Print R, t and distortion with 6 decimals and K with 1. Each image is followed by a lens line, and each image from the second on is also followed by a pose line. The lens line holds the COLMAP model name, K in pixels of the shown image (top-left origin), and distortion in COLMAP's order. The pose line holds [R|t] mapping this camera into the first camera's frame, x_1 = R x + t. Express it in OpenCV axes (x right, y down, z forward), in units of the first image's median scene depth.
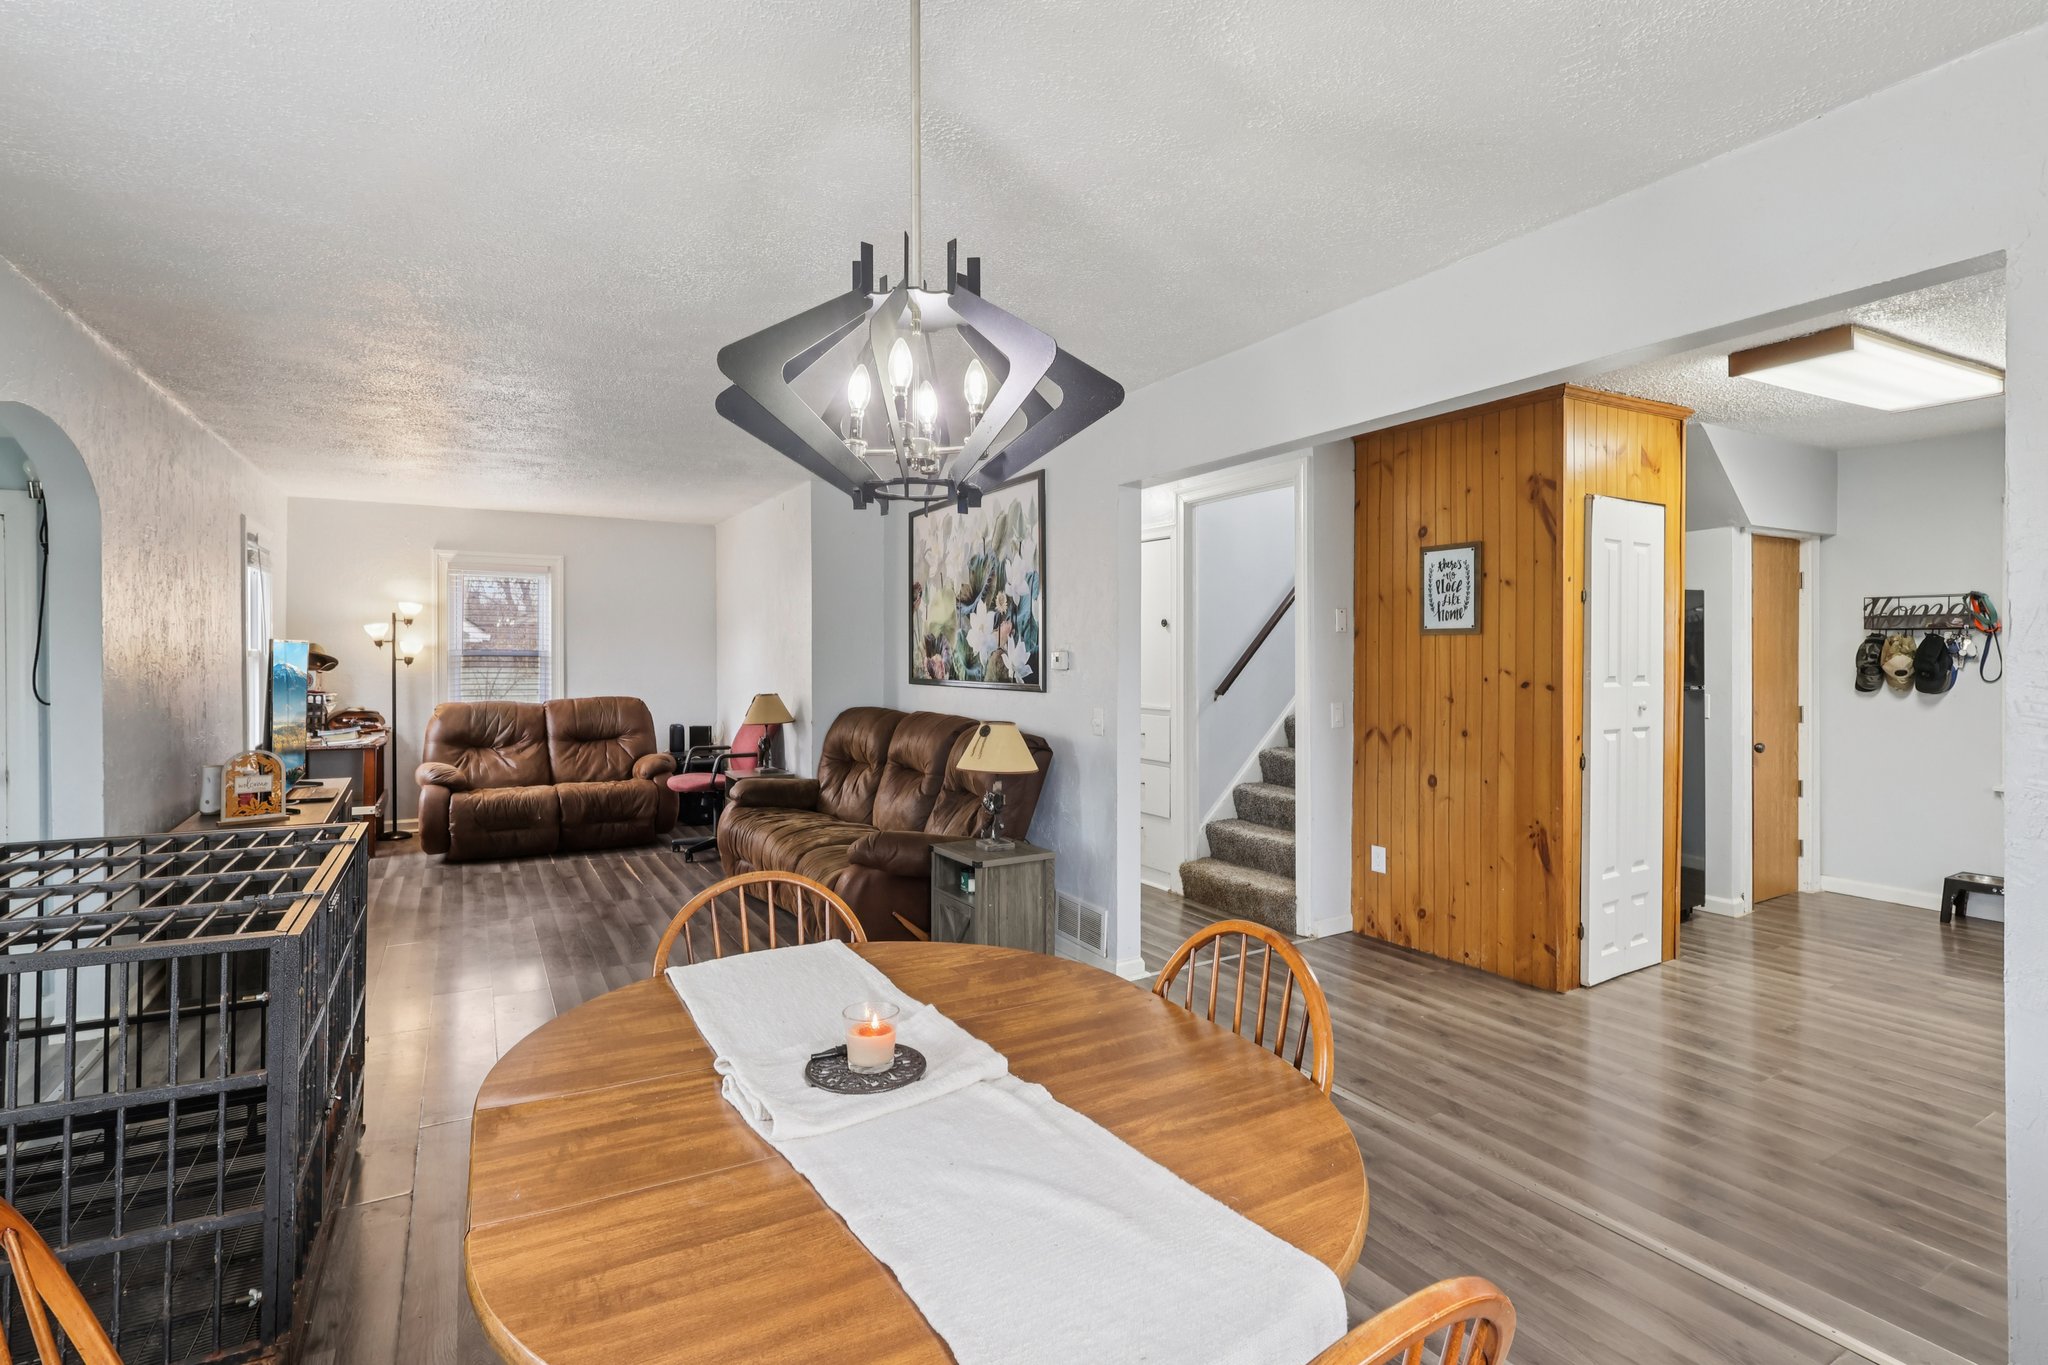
lens RADIAL K [[961.1, 0, 1022.3], [0, 961.1, 664.2], [0, 0, 1]] dist [-0.005520, 0.002764]
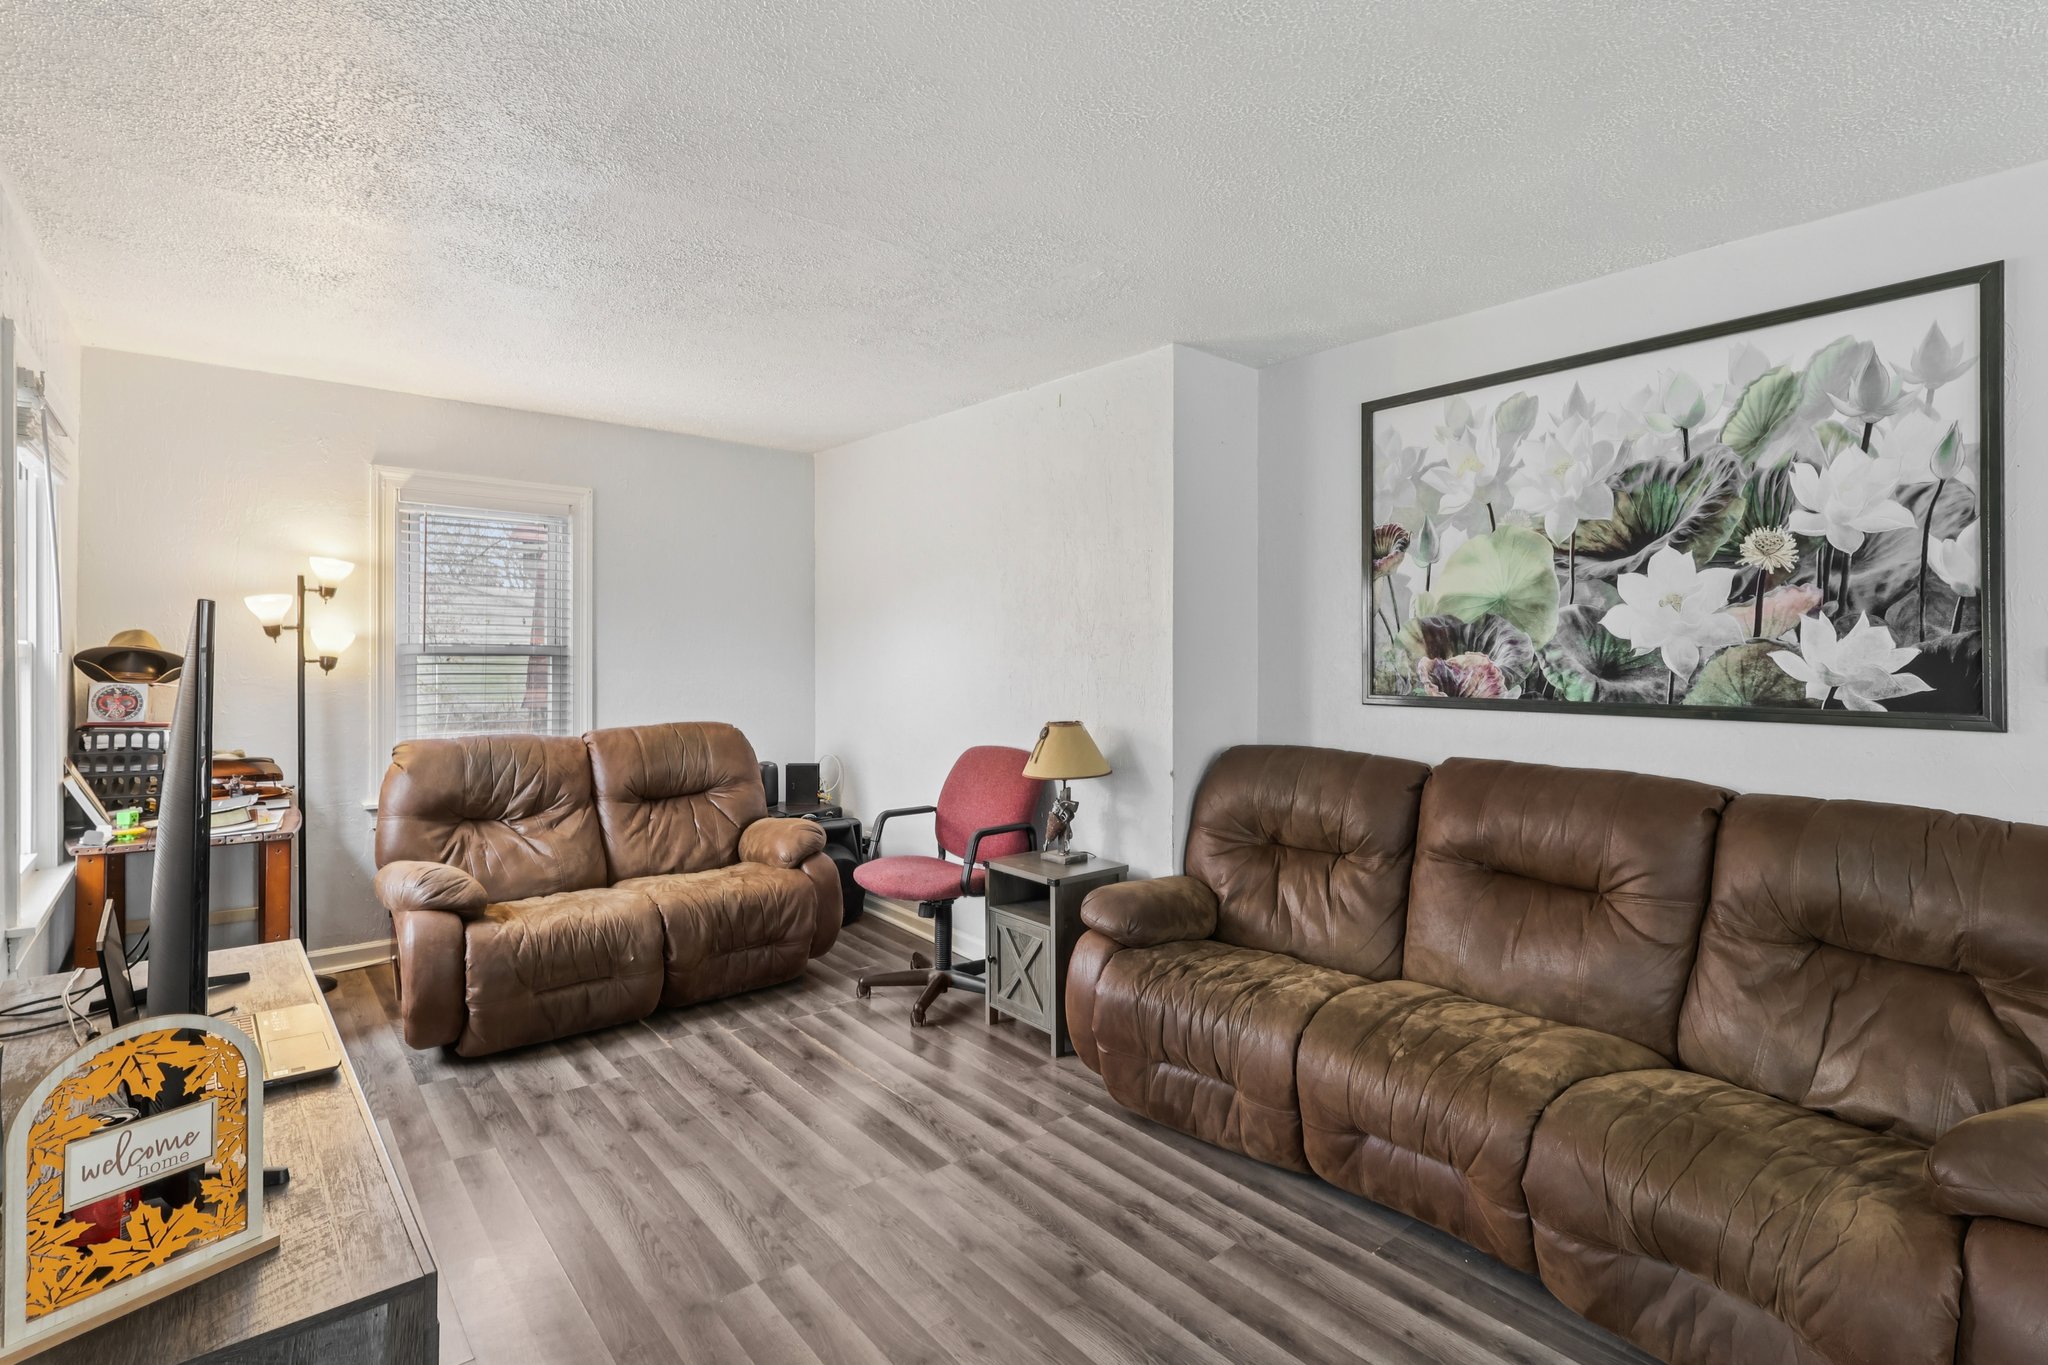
lens RADIAL K [[961.1, 0, 1020.7], [0, 961.1, 656.0], [0, 0, 1]] dist [-0.005520, 0.002764]
pose [[0.986104, 0.001109, 0.166126, -0.359792], [0.000358, 0.999961, -0.008799, -0.002861], [-0.166129, 0.008737, 0.986065, 0.415079]]
